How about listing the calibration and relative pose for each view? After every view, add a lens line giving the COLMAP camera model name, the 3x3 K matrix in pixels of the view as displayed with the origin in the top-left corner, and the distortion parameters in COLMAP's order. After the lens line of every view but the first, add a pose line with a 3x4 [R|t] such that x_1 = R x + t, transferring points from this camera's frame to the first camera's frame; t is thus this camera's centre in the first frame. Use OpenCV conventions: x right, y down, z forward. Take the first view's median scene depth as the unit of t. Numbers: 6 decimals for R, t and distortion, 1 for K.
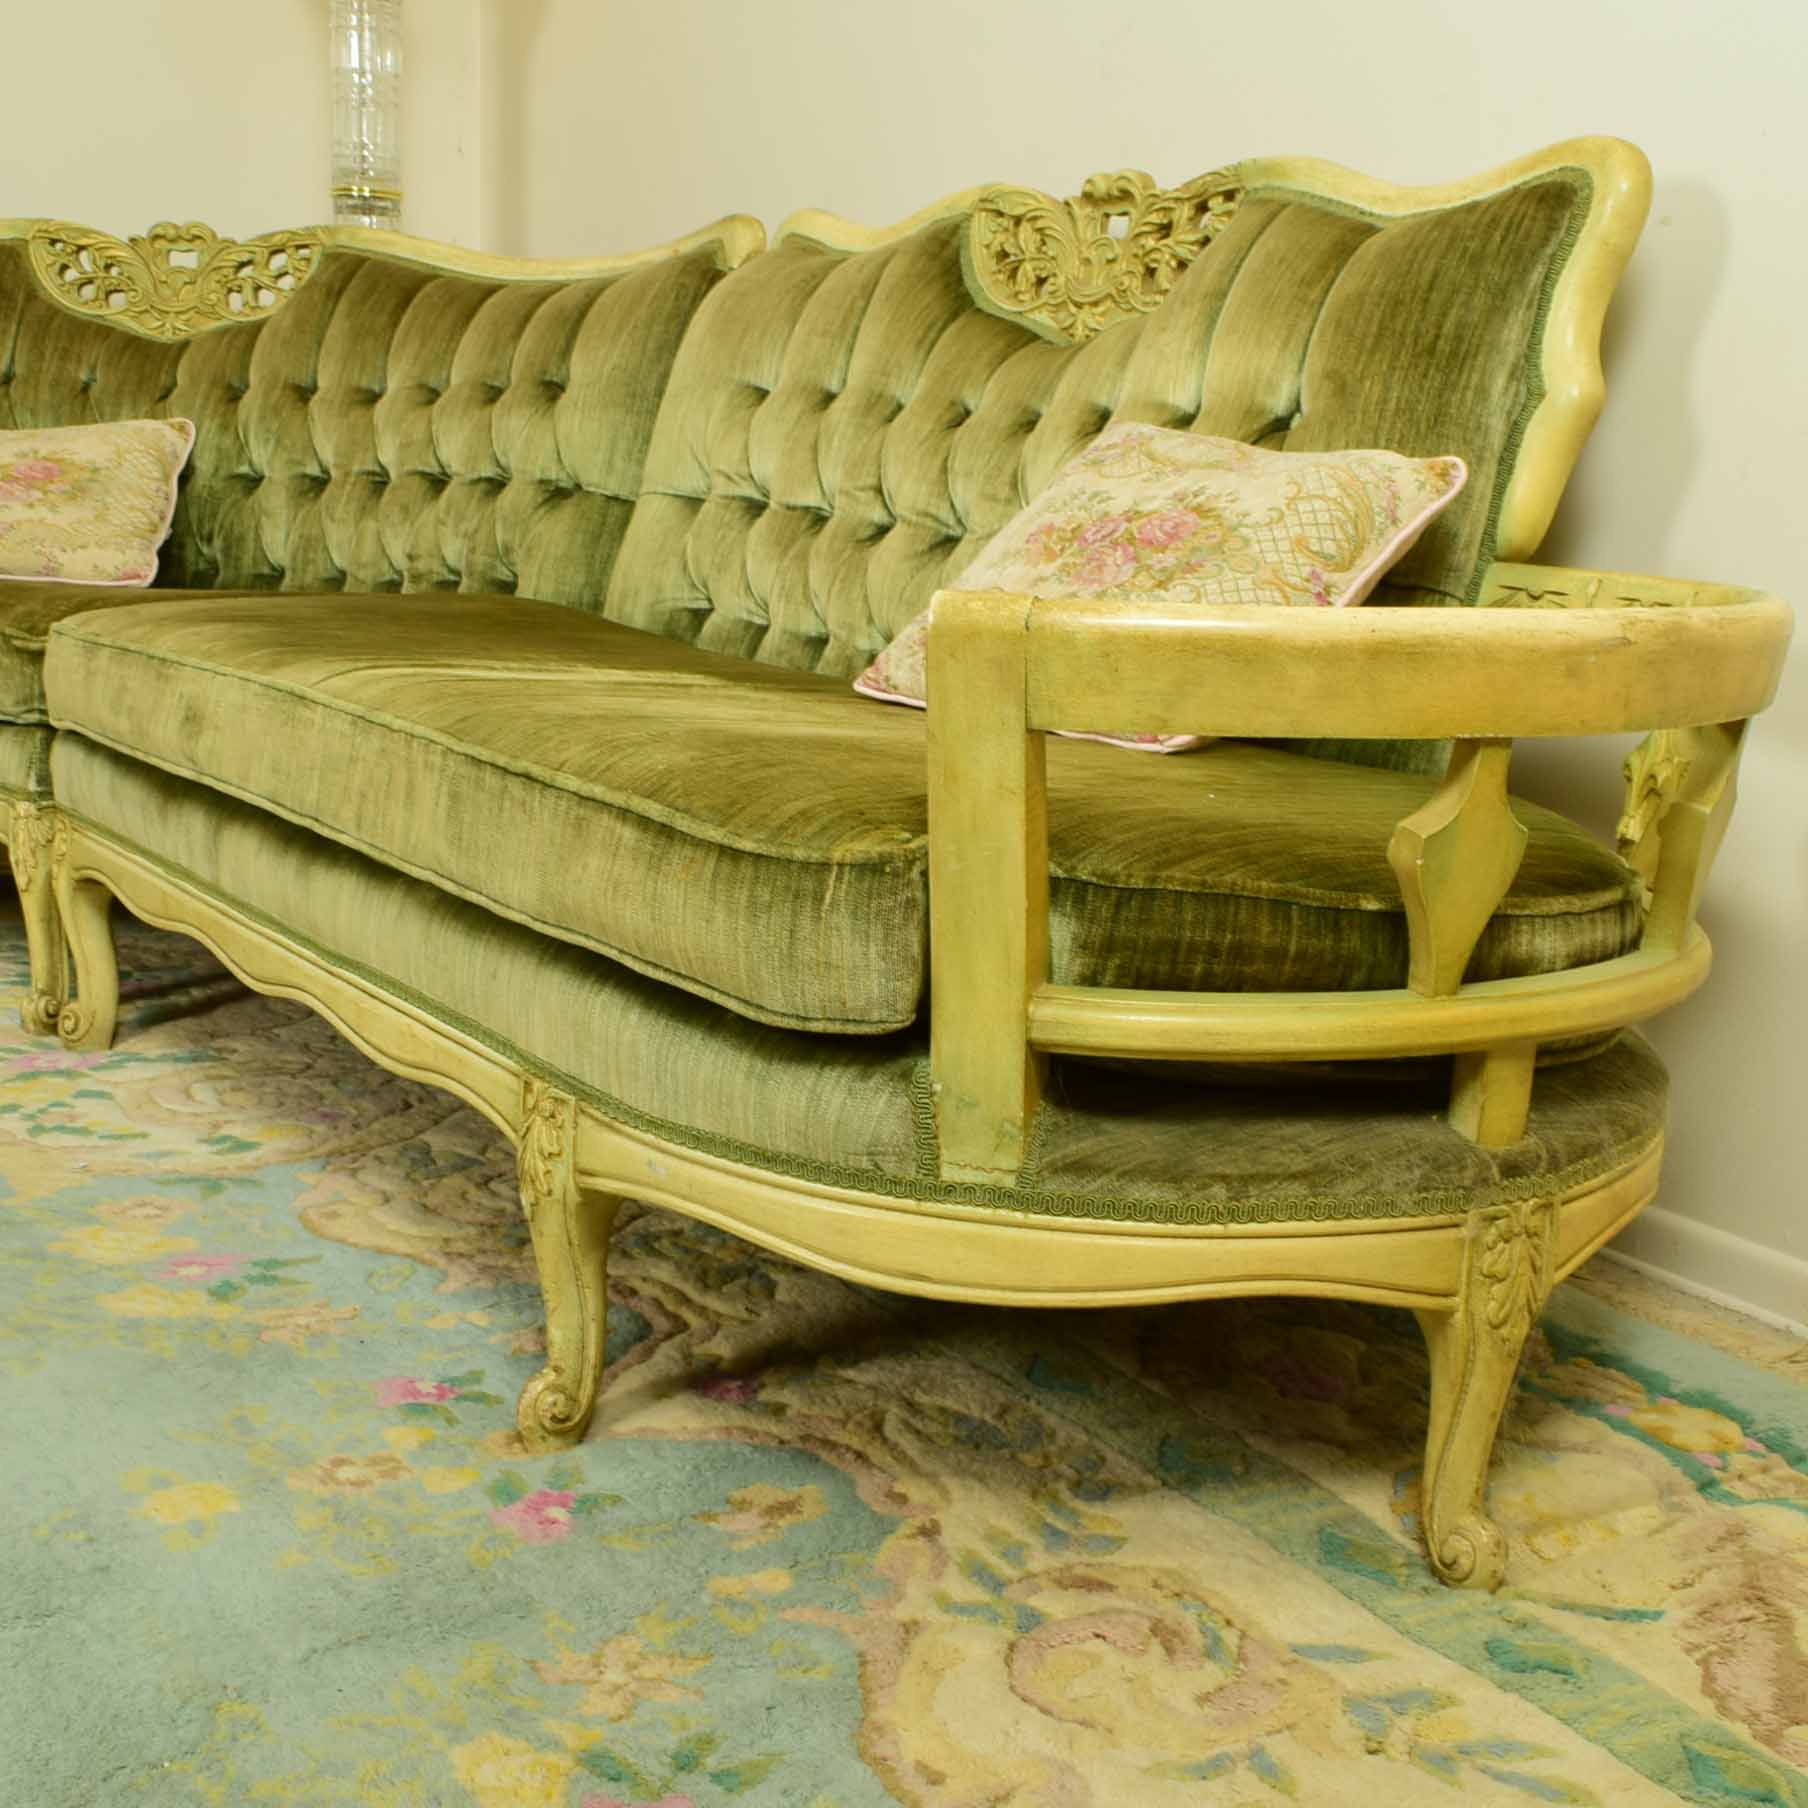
lens RADIAL K [[2472.2, 0, 982.5], [0, 2472.2, 976.6], [0, 0, 1]] dist [-0.015136, 0.000000]
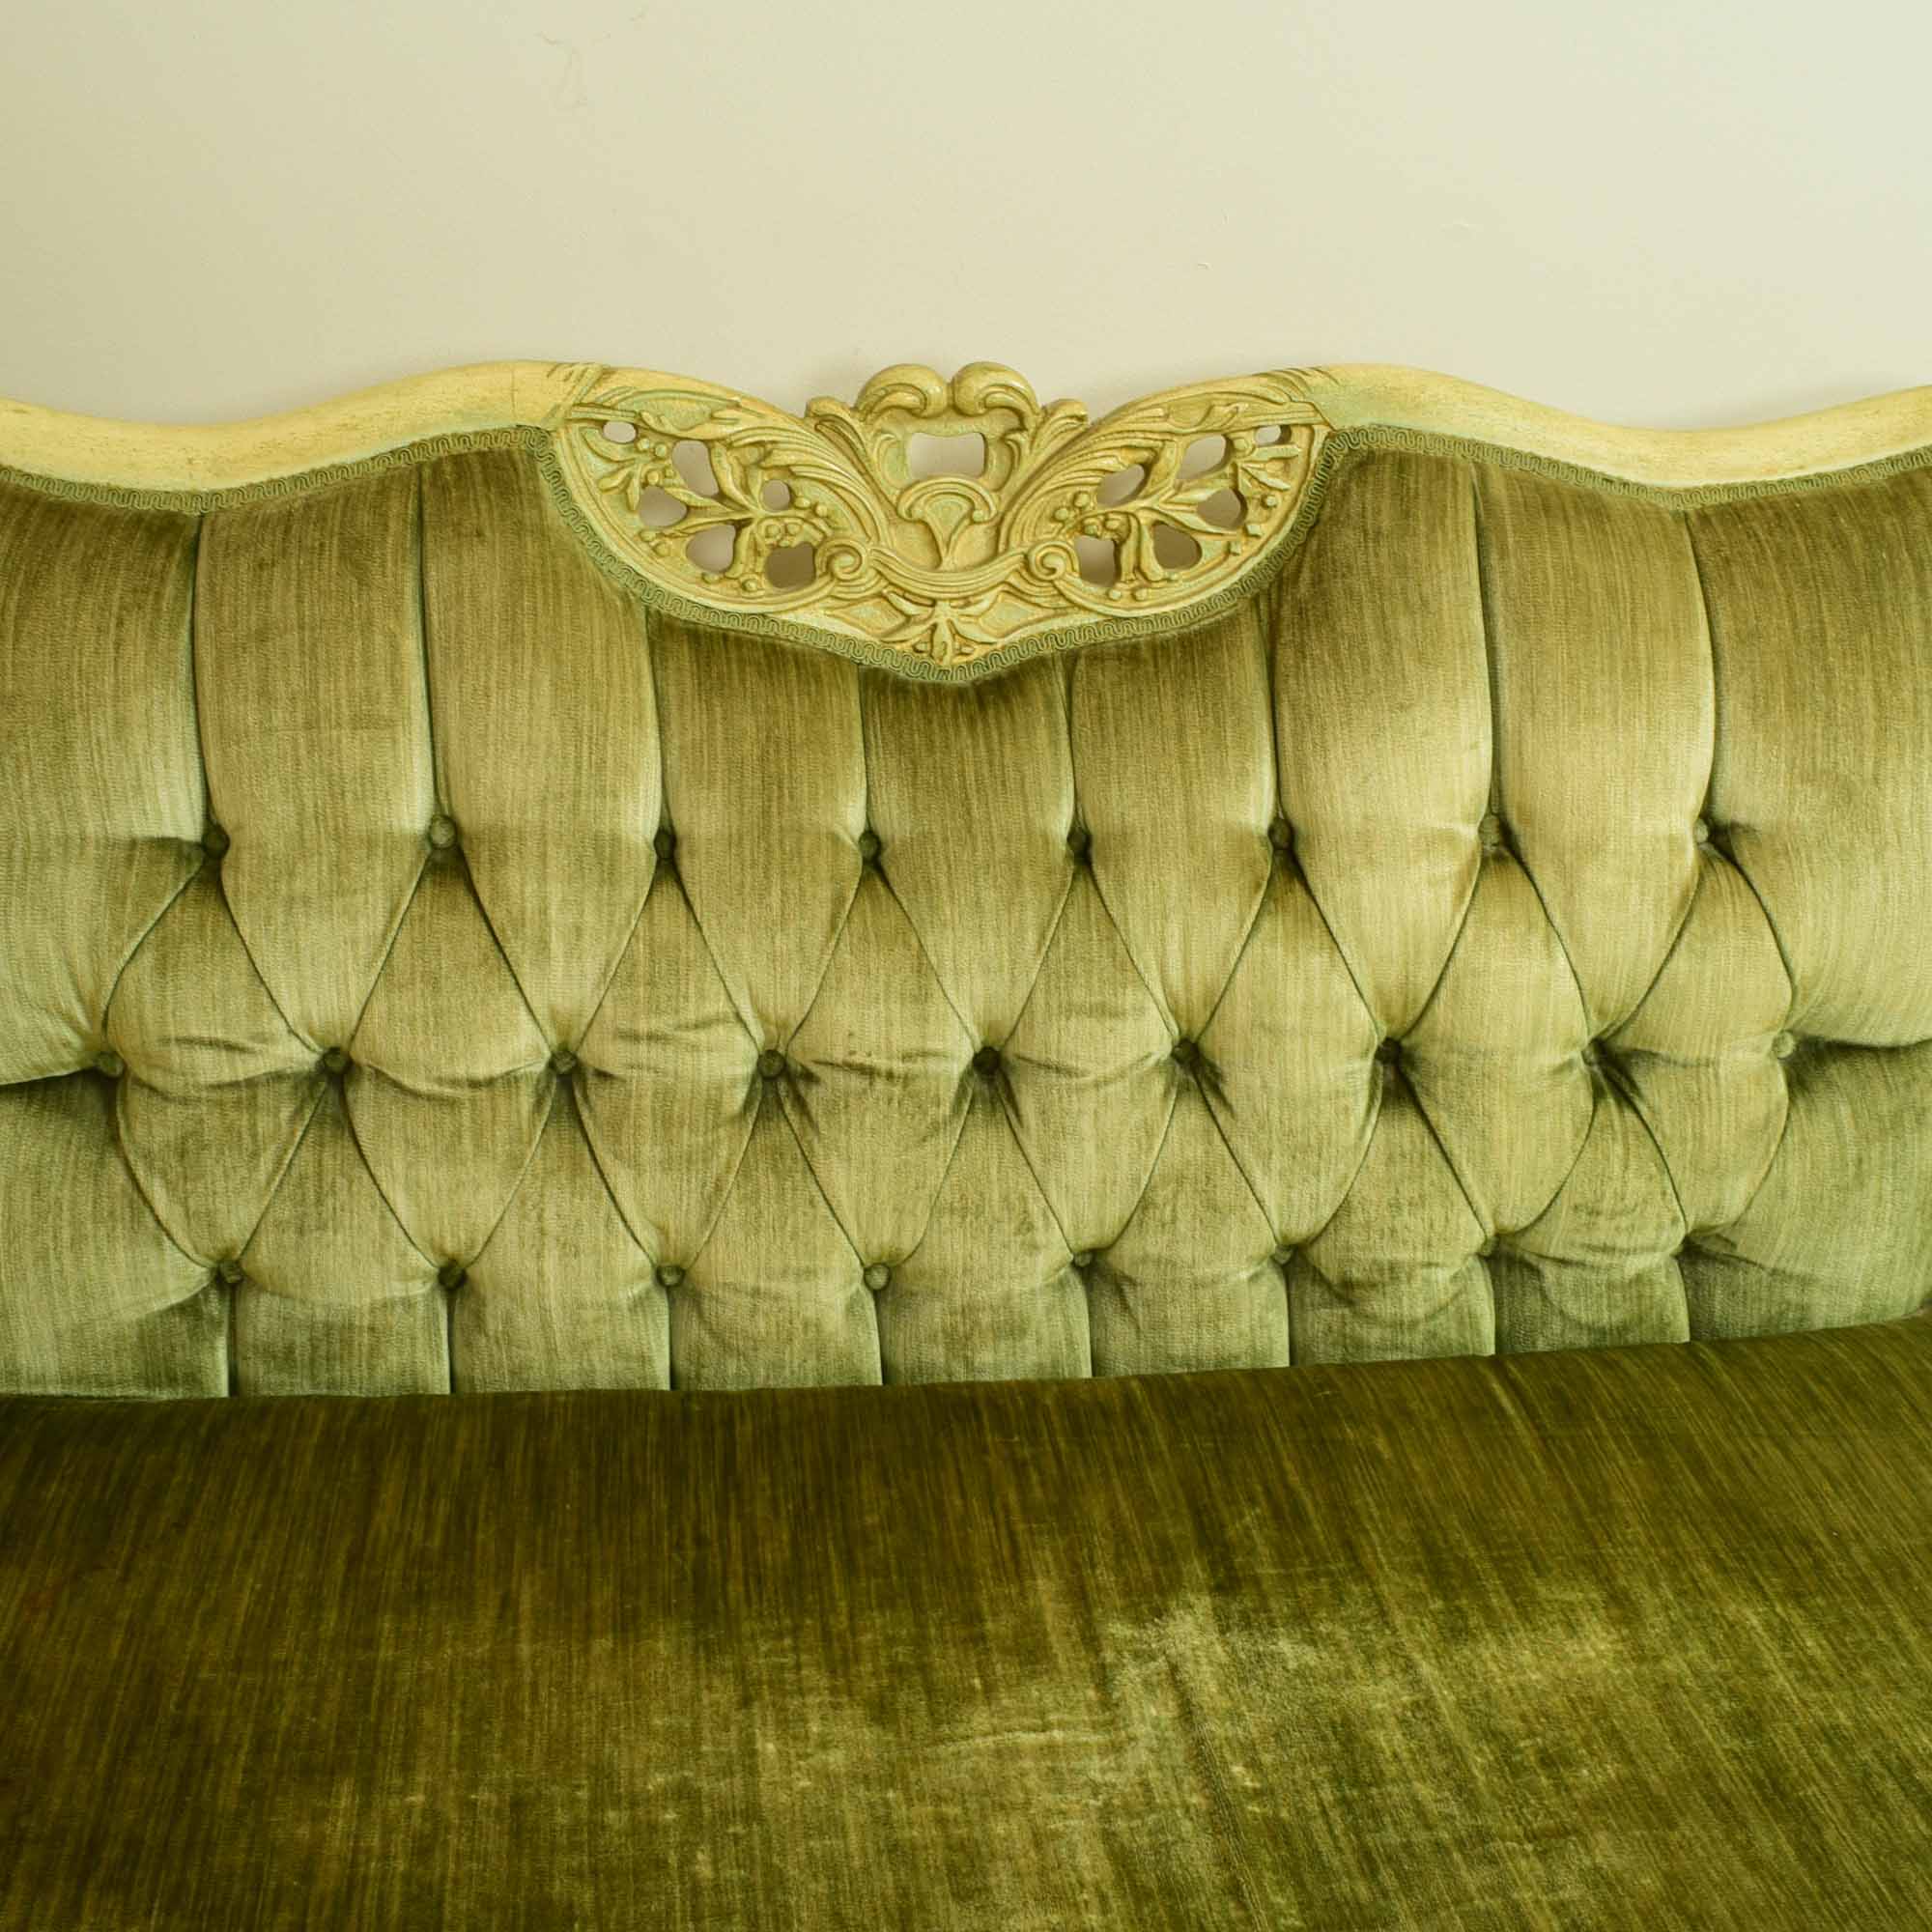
lens RADIAL K [[2407.2, 0, 962.1], [0, 2407.2, 957.3], [0, 0, 1]] dist [-0.025239, 0.000000]
pose [[0.489429, -0.412713, 0.768198, -0.340725], [0.181666, 0.909844, 0.373070, -0.323506], [-0.852911, -0.043036, 0.520280, 0.555140]]
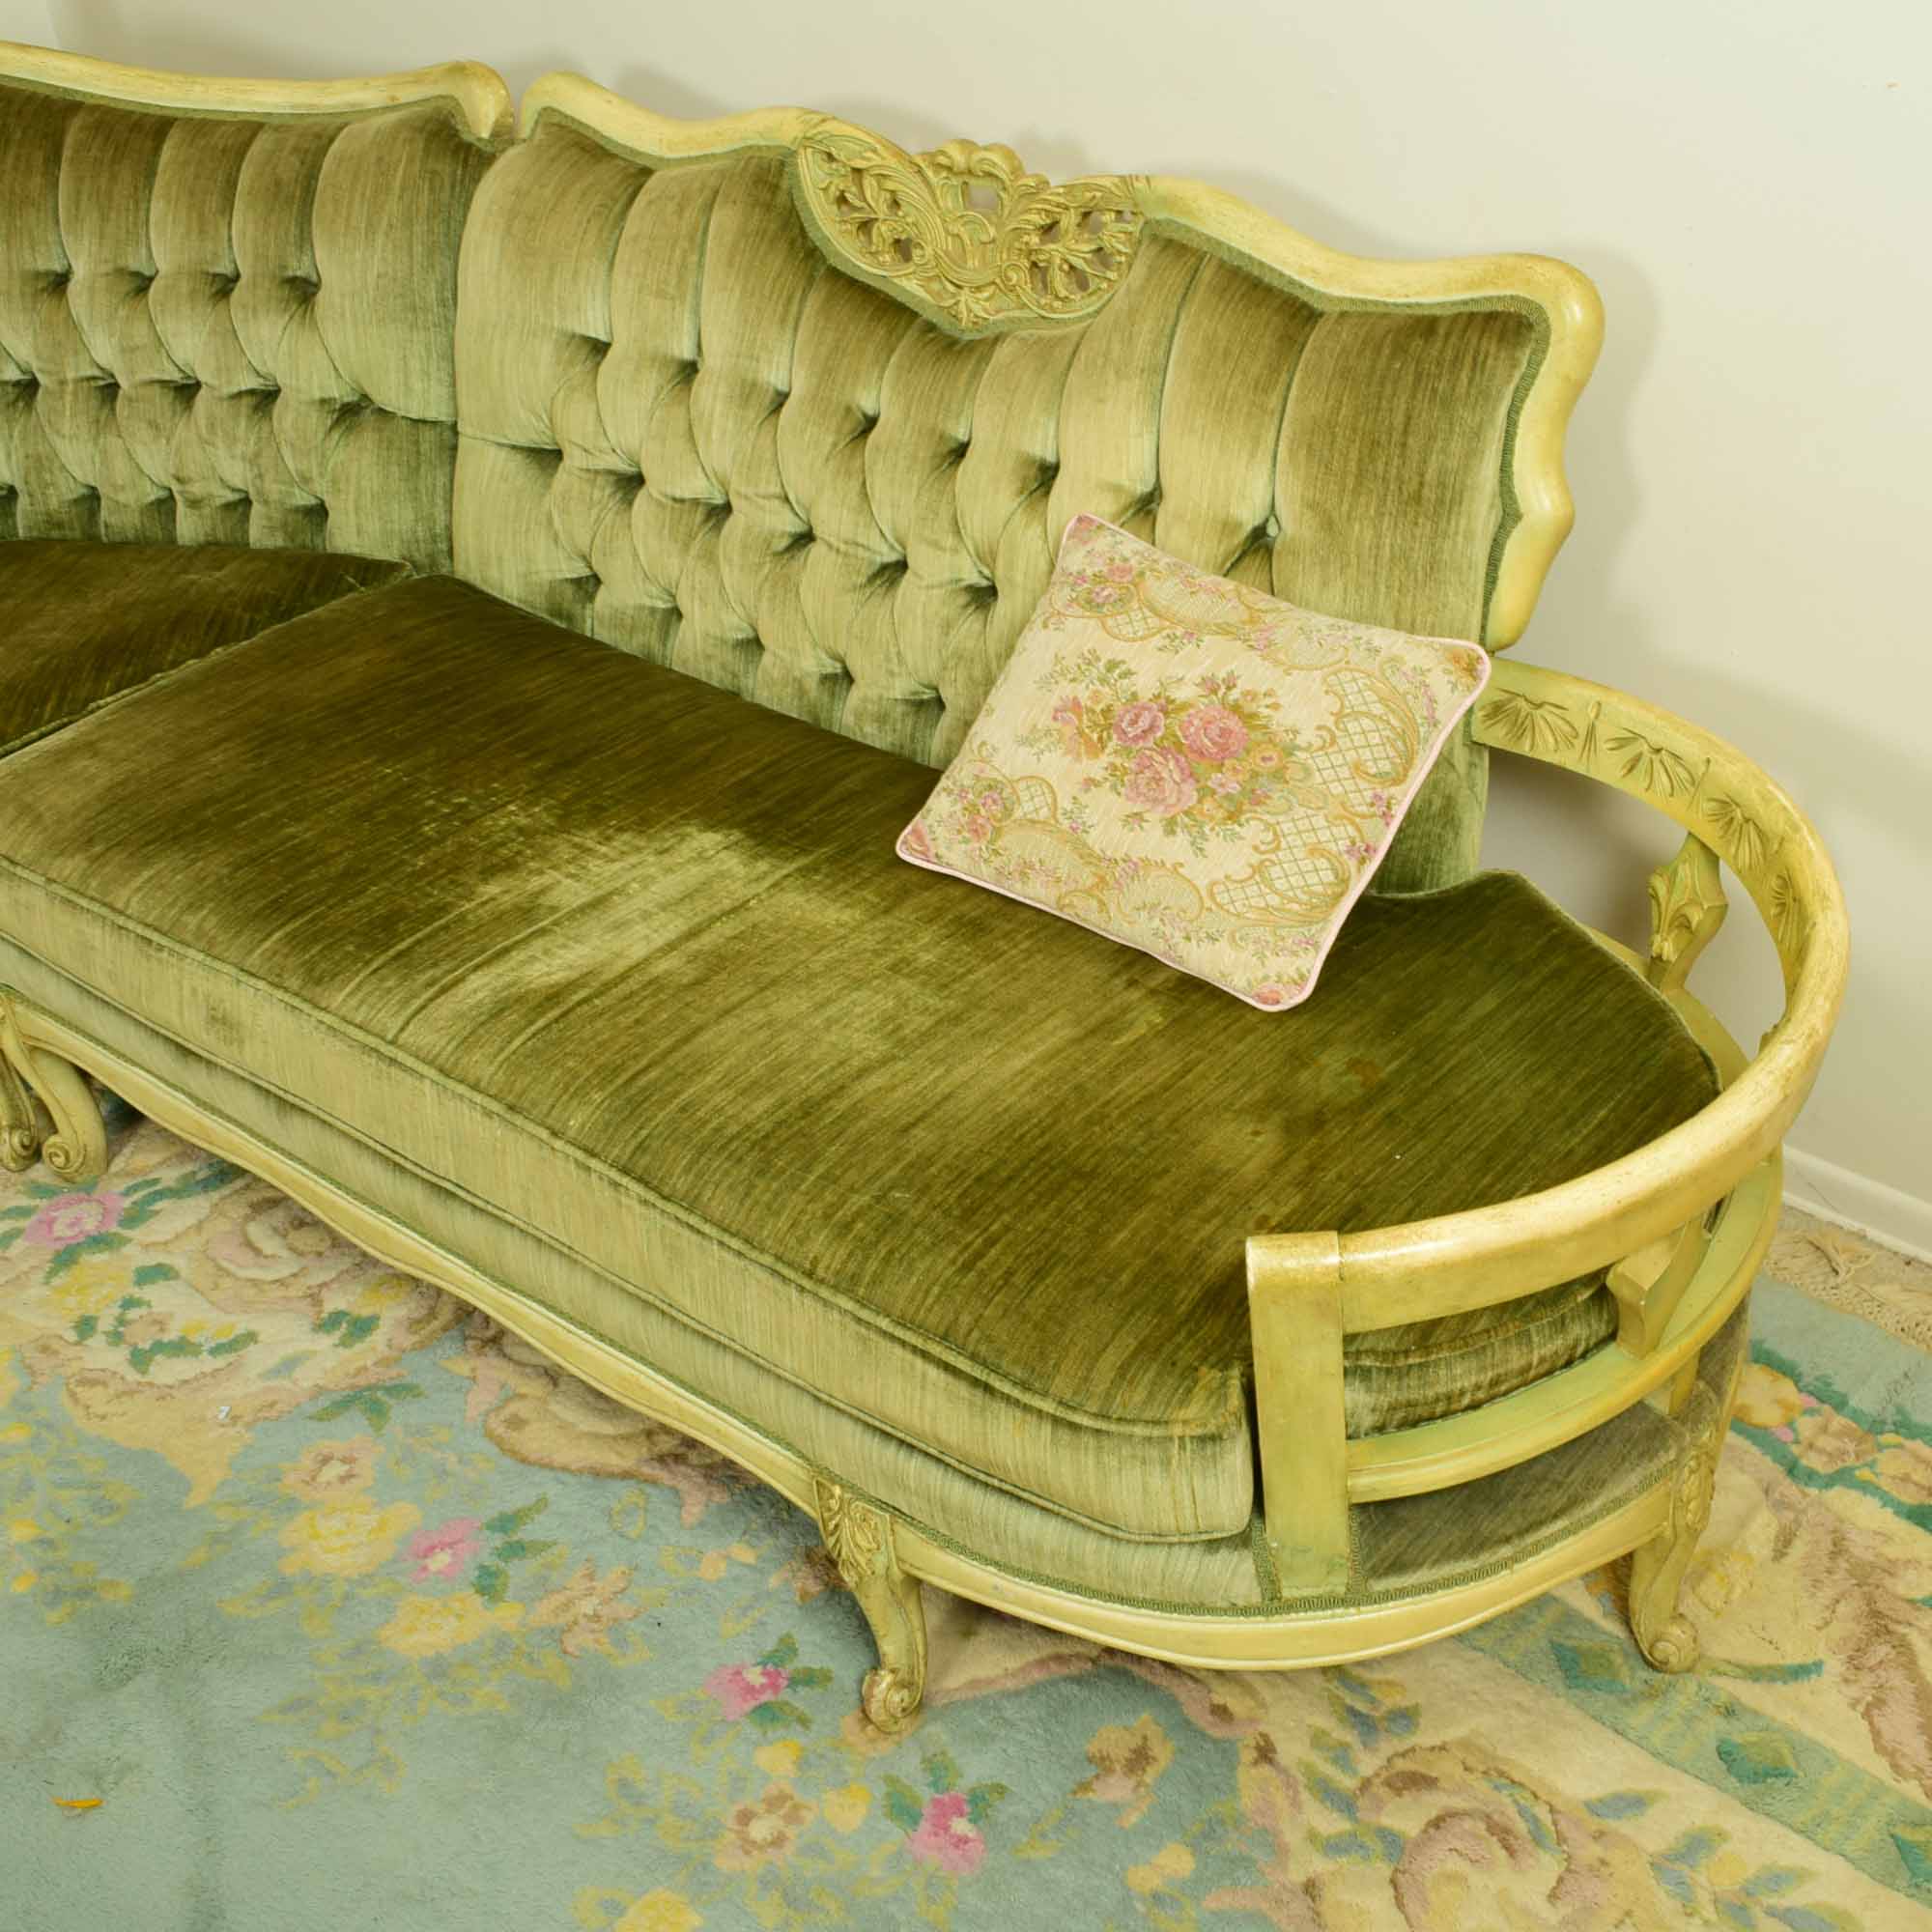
lens RADIAL K [[2388.0, 0, 1282.8], [0, 2388.0, 960.9], [0, 0, 1]] dist [-0.021463, 0.000000]
pose [[0.941091, -0.243135, 0.235016, -0.099834], [0.137364, 0.909943, 0.391324, -0.302288], [-0.308995, -0.335988, 0.889738, 0.036386]]
